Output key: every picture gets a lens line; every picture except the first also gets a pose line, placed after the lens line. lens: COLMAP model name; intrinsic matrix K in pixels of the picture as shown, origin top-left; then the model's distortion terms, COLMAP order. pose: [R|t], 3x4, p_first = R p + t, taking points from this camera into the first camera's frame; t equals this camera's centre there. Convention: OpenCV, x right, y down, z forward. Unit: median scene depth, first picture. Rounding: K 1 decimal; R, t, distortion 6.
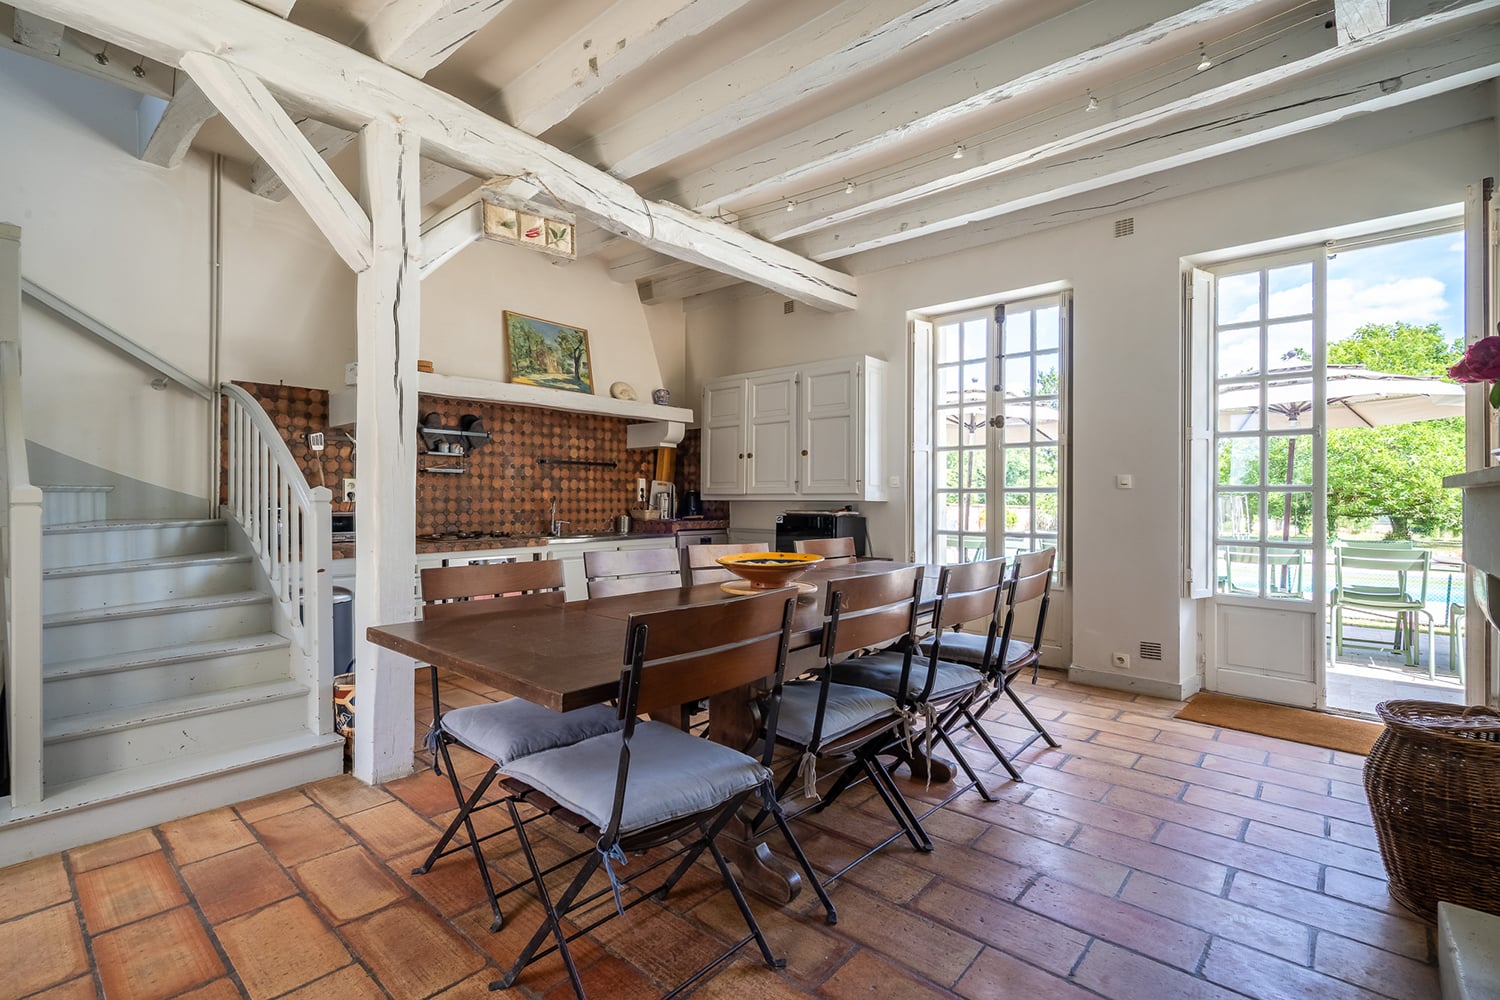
lens RADIAL K [[716.8, 0, 753.2], [0, 716.8, 484.9], [0, 0, 1]] dist [-0.011268, -0.000118]
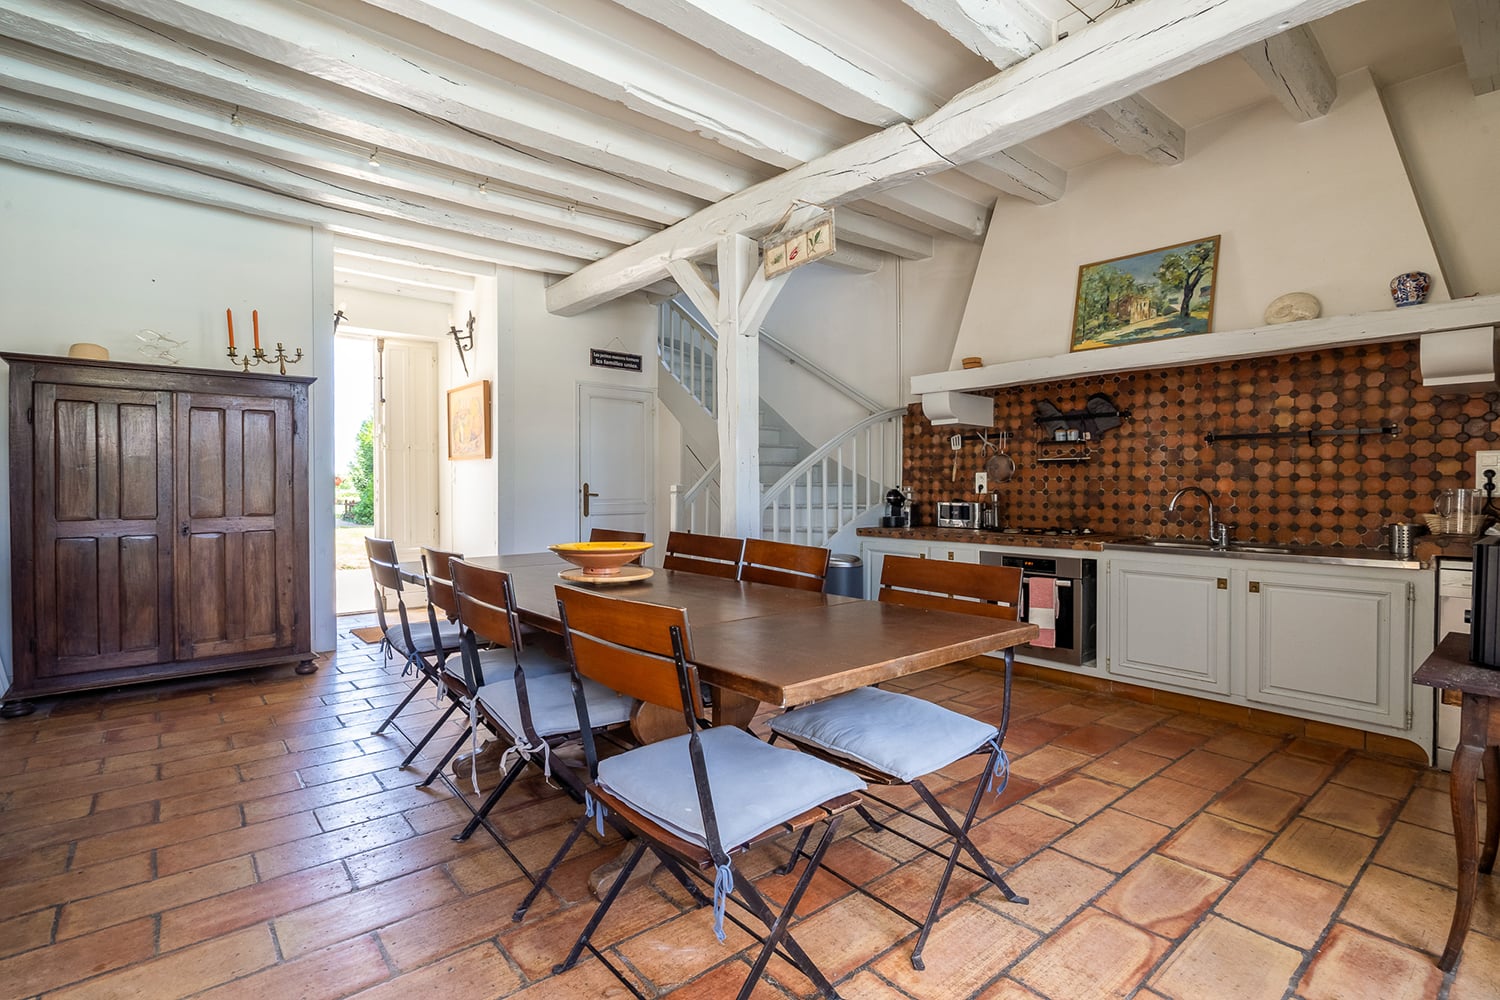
lens RADIAL K [[716.8, 0, 745.1], [0, 716.8, 487.2], [0, 0, 1]] dist [-0.011268, -0.000118]
pose [[-0.198422, -0.001725, -0.980115, 0.492249], [0.018352, 0.999817, -0.005475, 0.010934], [0.979945, -0.019074, -0.198354, 0.697256]]
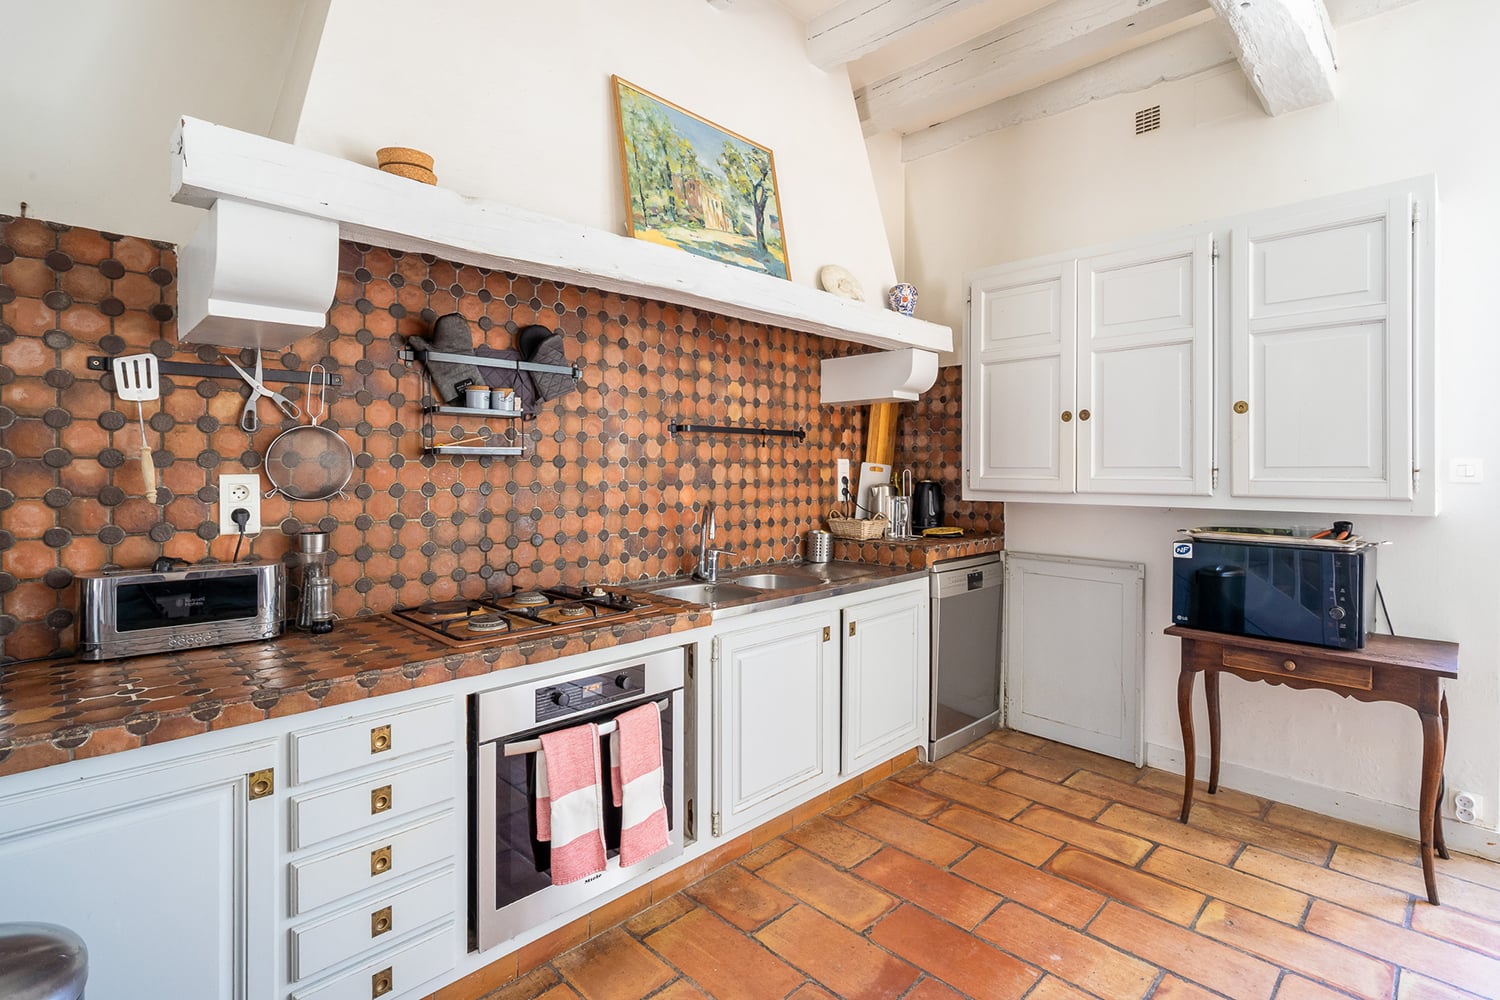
lens RADIAL K [[747.9, 0, 748.7], [0, 747.9, 464.5], [0, 0, 1]] dist [-0.013038, 0.003811]
pose [[0.994968, 0.000325, -0.100188, -0.199128], [0.001323, 0.999865, 0.016386, -0.016573], [0.100180, -0.016437, 0.994834, 0.503171]]
